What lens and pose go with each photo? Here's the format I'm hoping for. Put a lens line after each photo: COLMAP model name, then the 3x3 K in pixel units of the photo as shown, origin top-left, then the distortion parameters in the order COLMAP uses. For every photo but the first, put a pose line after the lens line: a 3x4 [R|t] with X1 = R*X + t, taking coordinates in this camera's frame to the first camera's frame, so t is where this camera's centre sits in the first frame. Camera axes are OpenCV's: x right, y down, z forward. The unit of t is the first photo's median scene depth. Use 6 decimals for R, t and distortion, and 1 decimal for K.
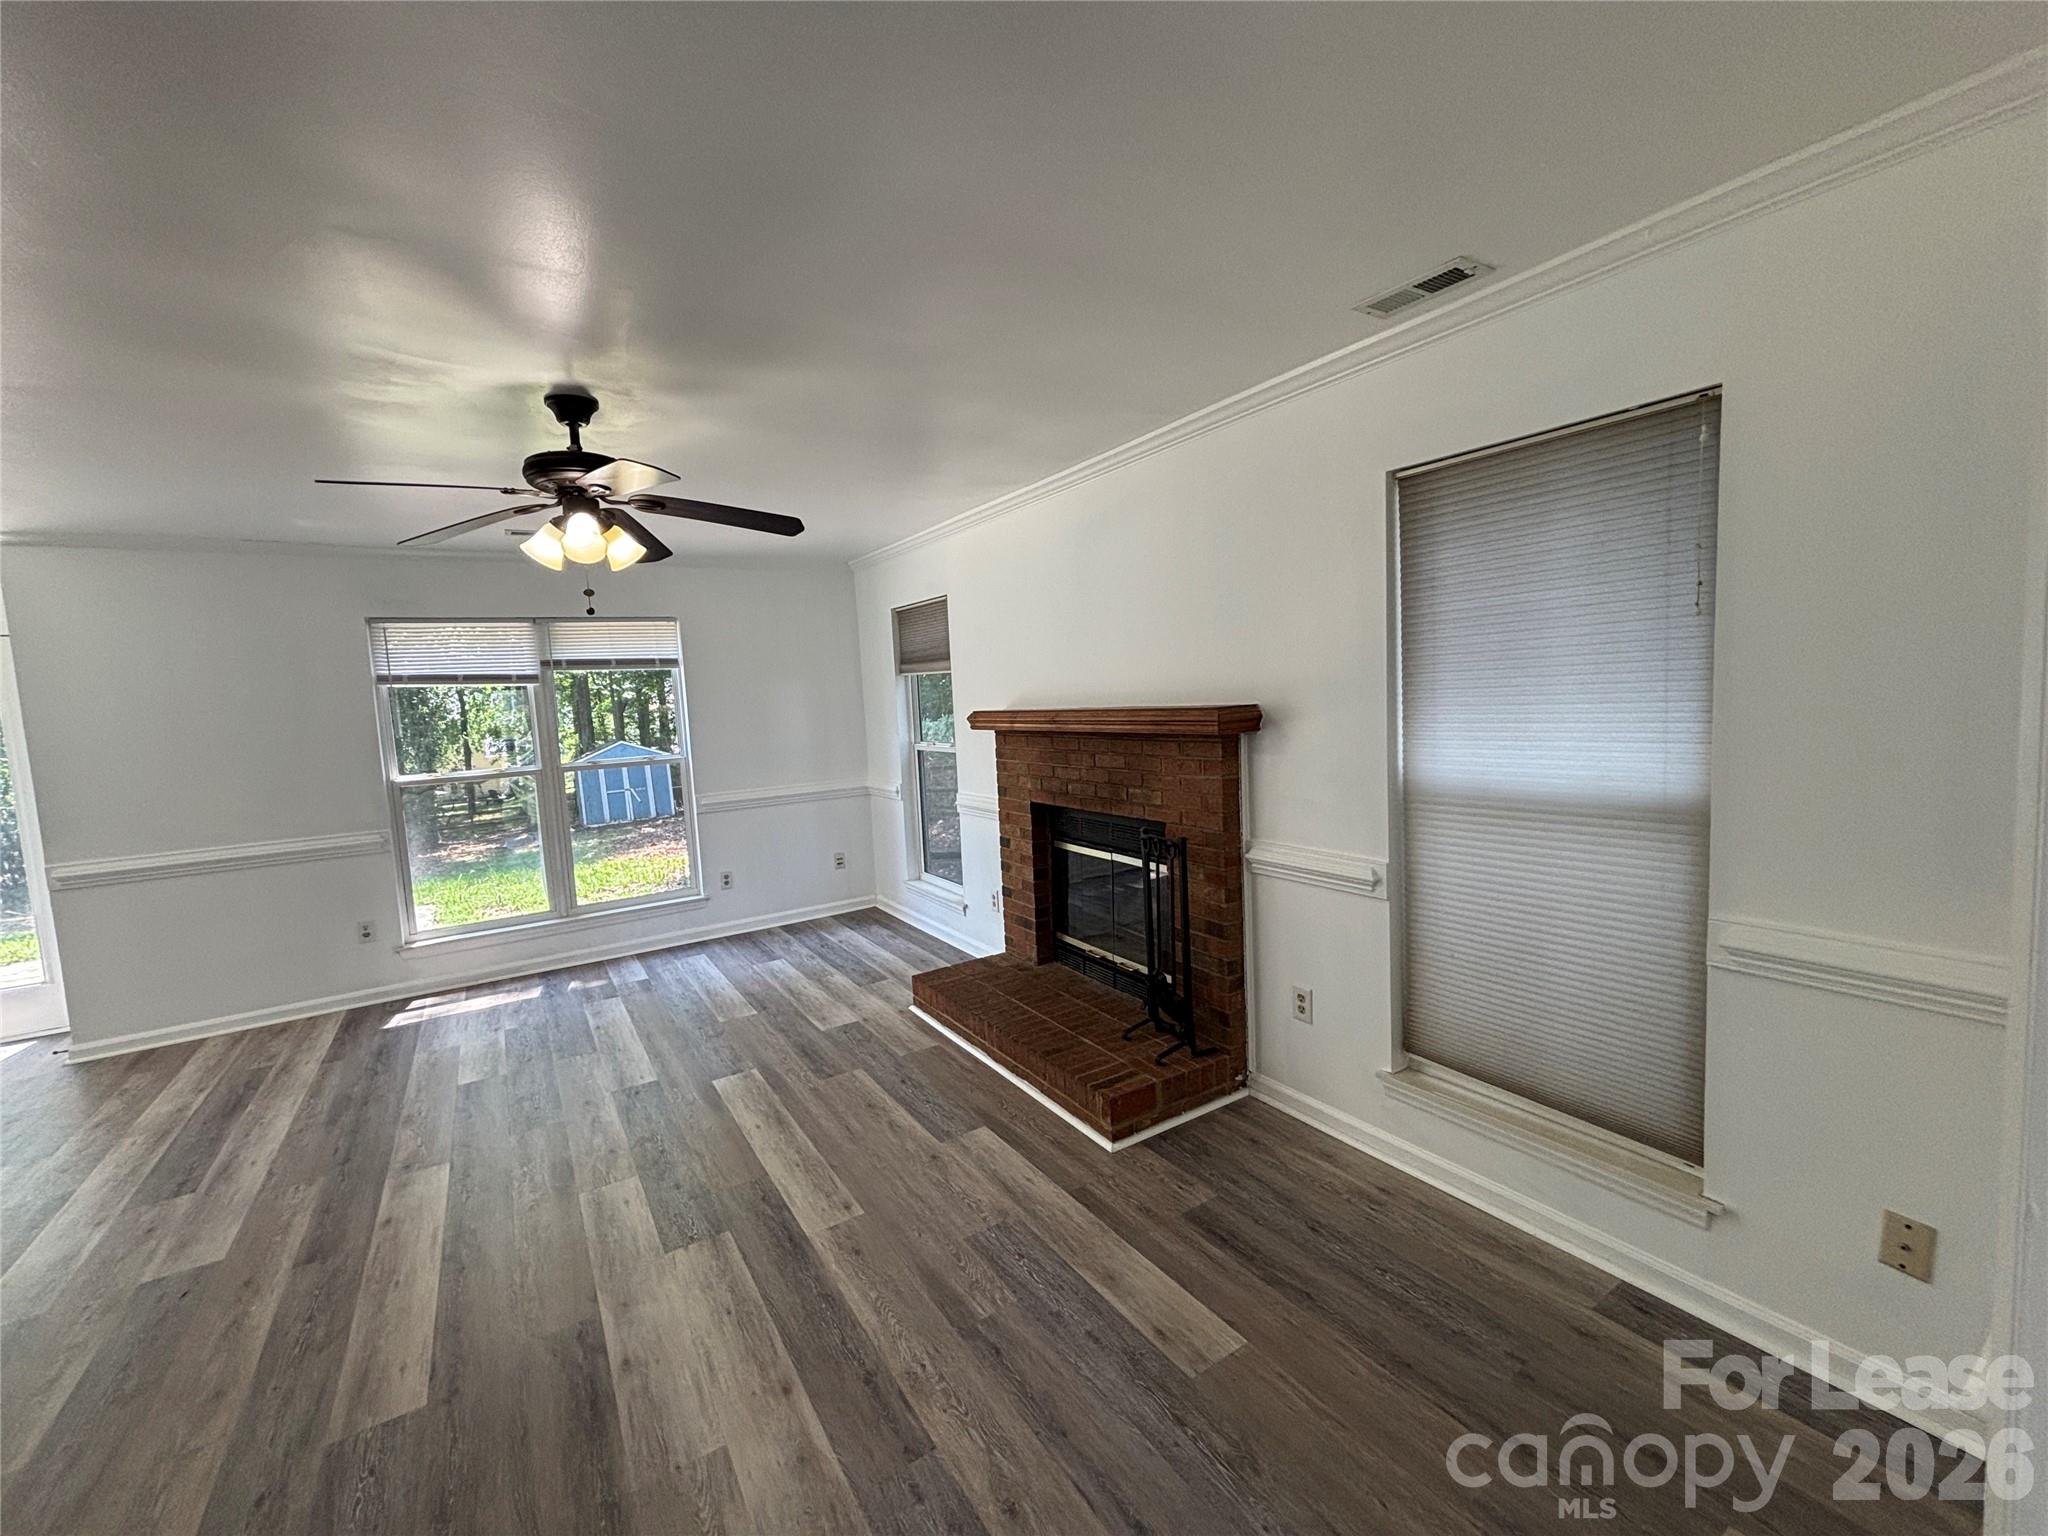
lens RADIAL K [[832.6, 0, 1022.3], [0, 832.6, 769.1], [0, 0, 1]] dist [0.000615, -0.000301]
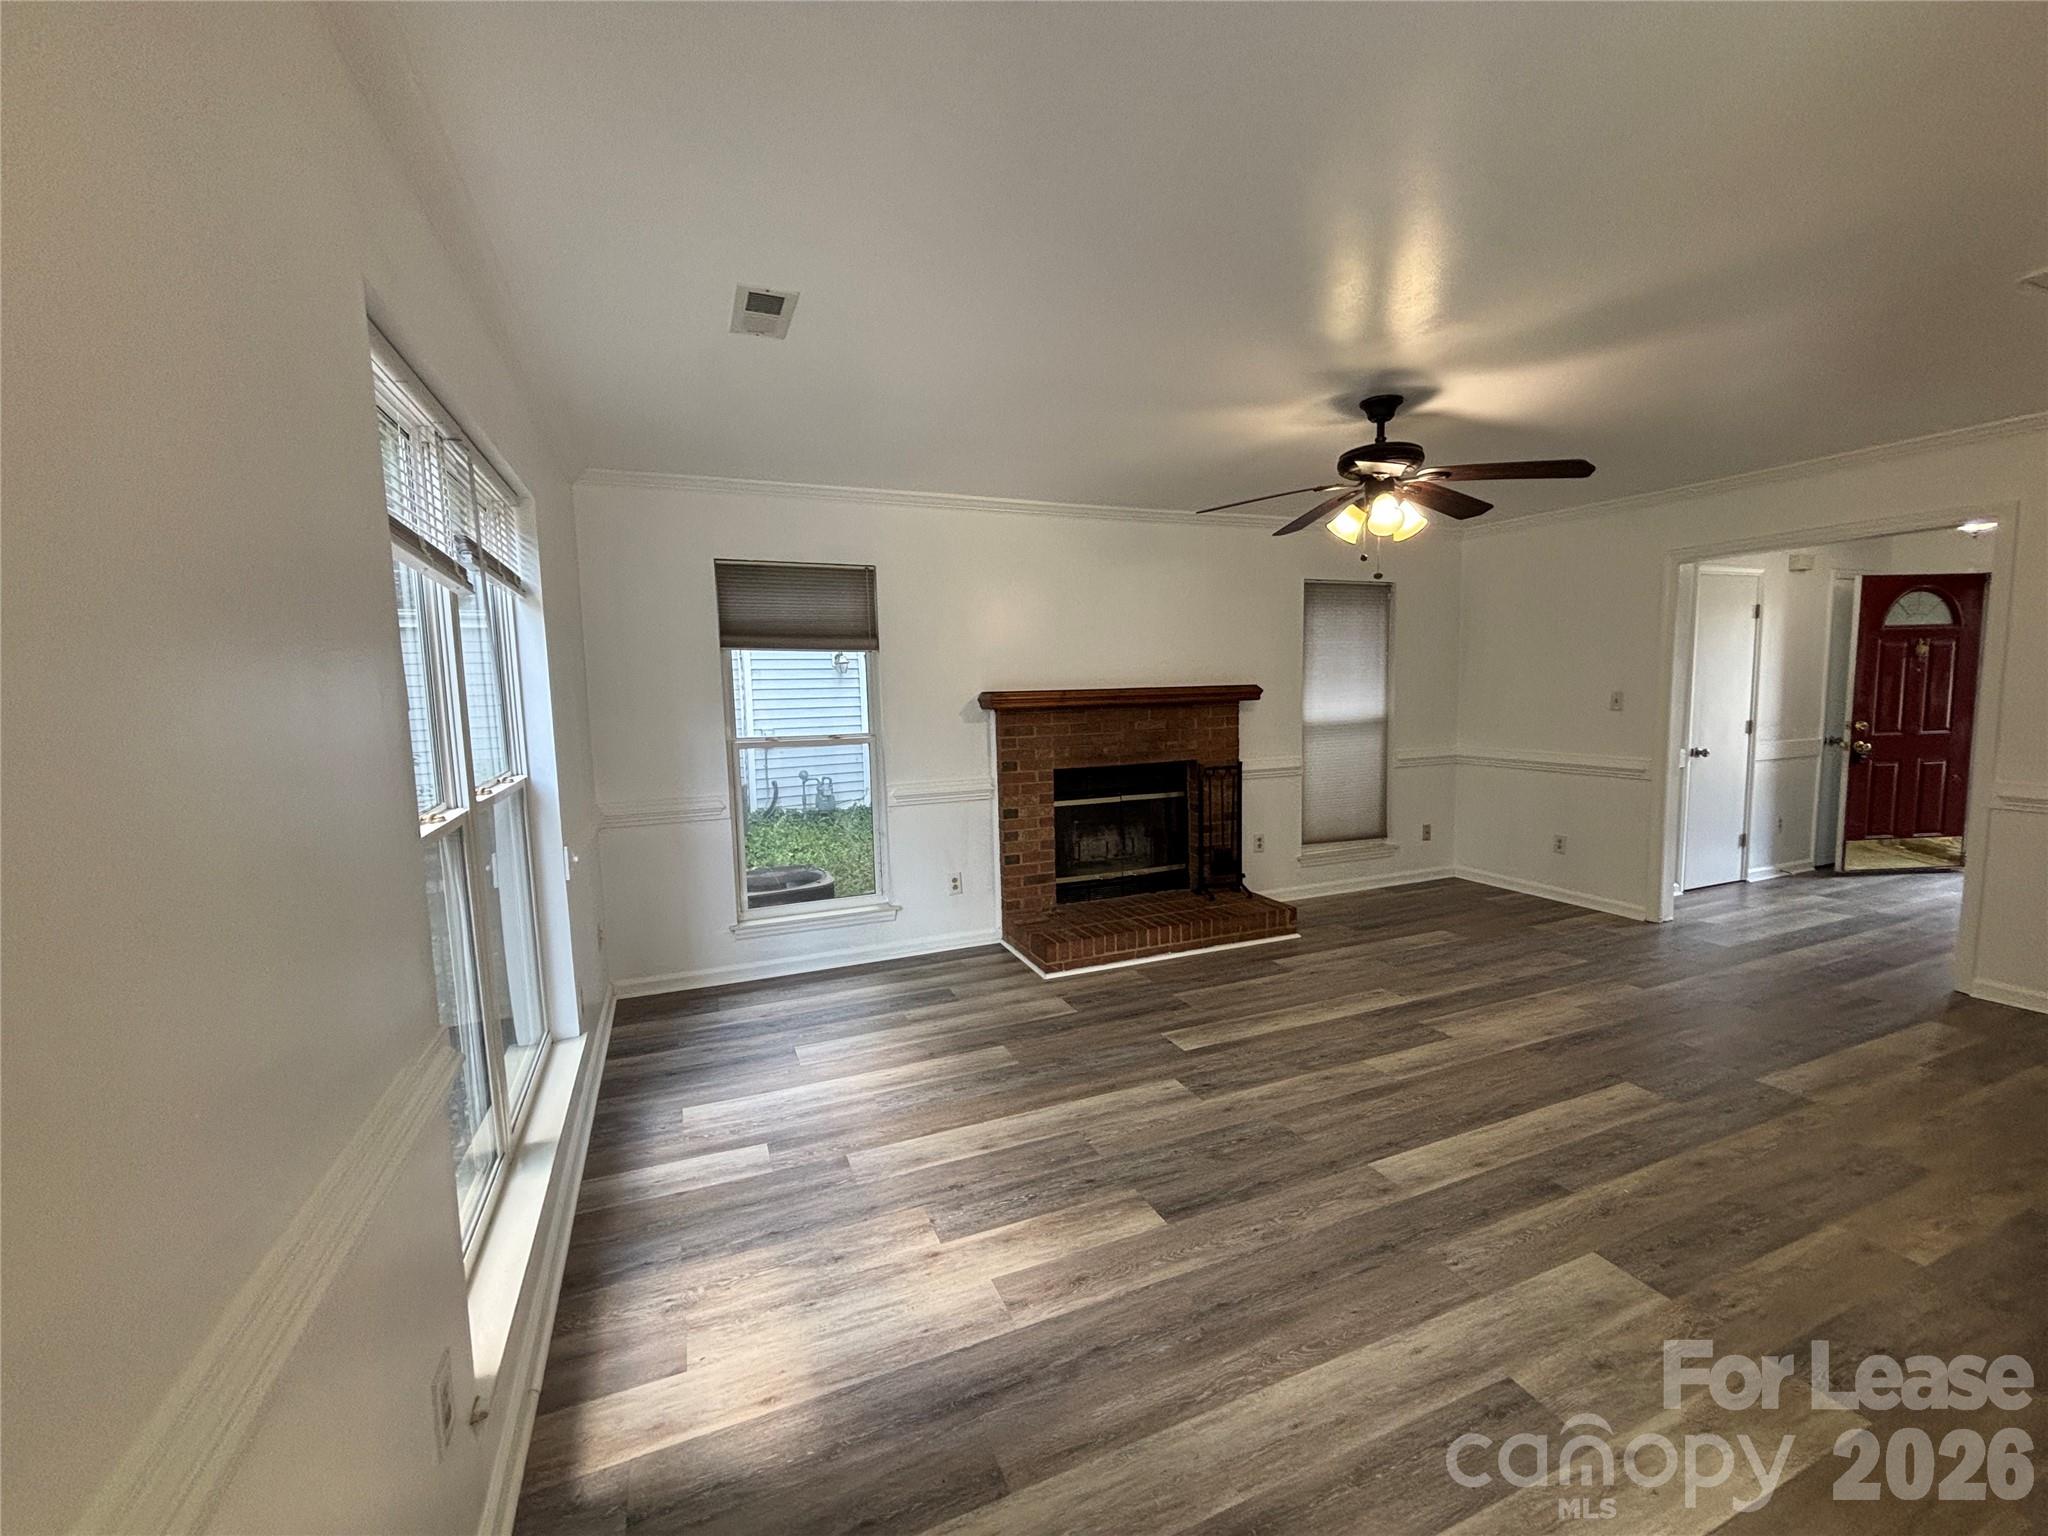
lens RADIAL K [[832.6, 0, 1022.7], [0, 832.6, 773.3], [0, 0, 1]] dist [0.000615, -0.000301]
pose [[0.175814, -0.059272, 0.982637, -1.360316], [0.104568, 0.993663, 0.041228, -0.008847], [-0.978854, 0.095504, 0.180898, 0.990548]]
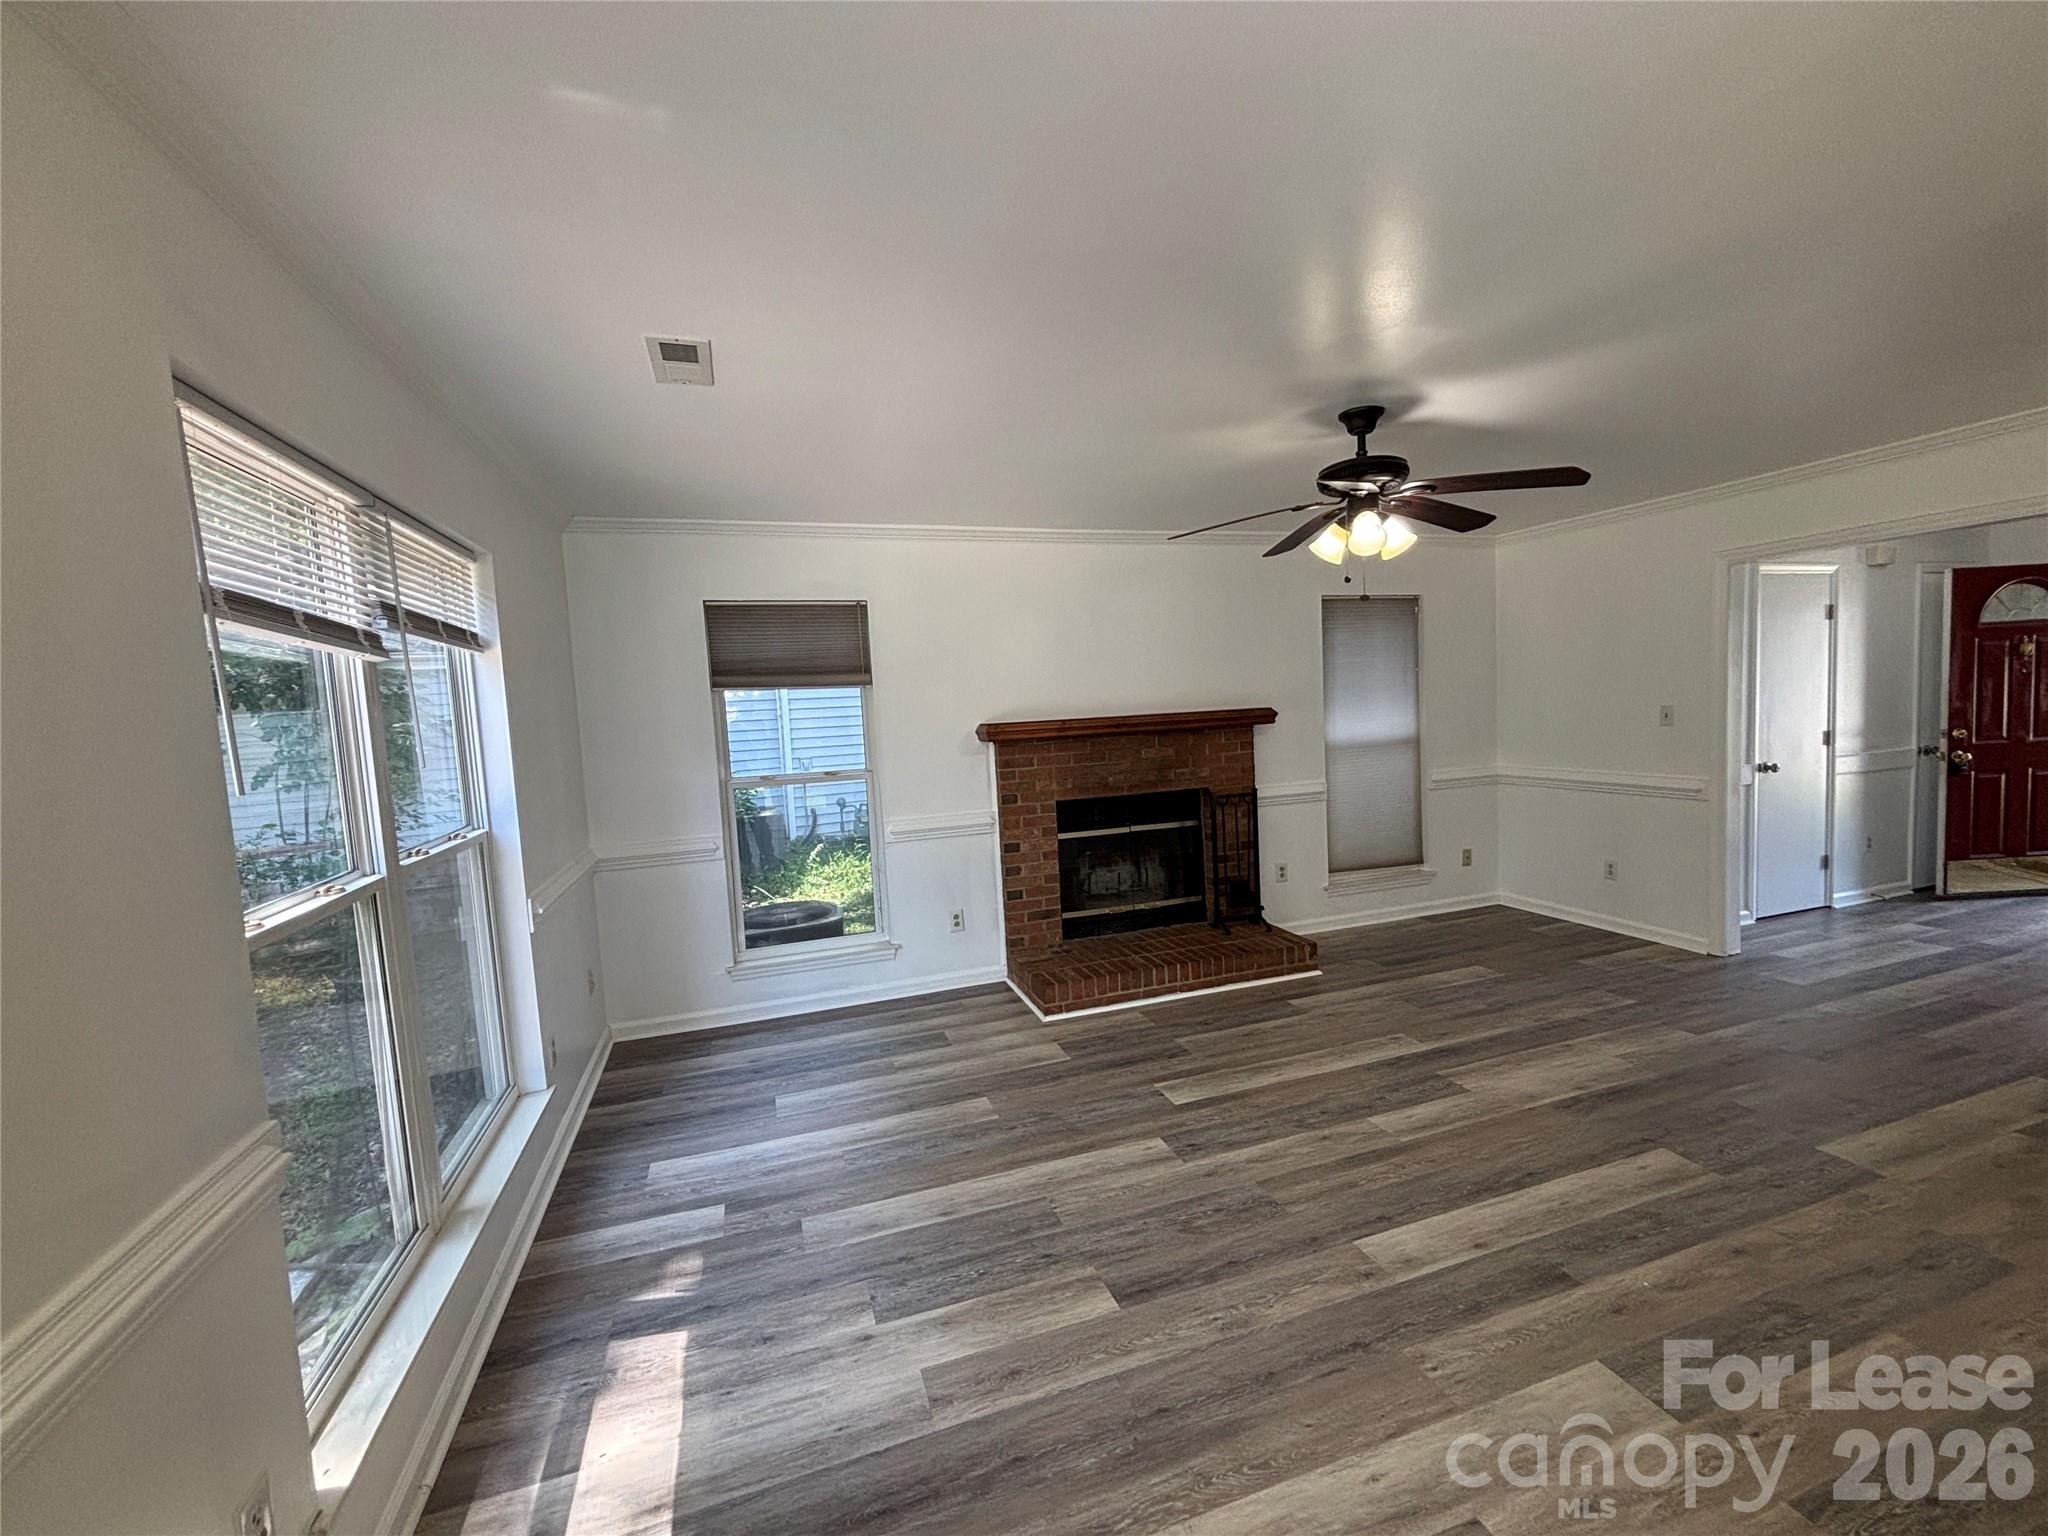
lens RADIAL K [[832.6, 0, 1023.1], [0, 832.6, 772.5], [0, 0, 1]] dist [0.000615, -0.000301]
pose [[0.247521, -0.043354, 0.967912, -1.303119], [0.126632, 0.991877, 0.012044, -0.022147], [-0.960572, 0.119588, 0.251000, 0.897769]]
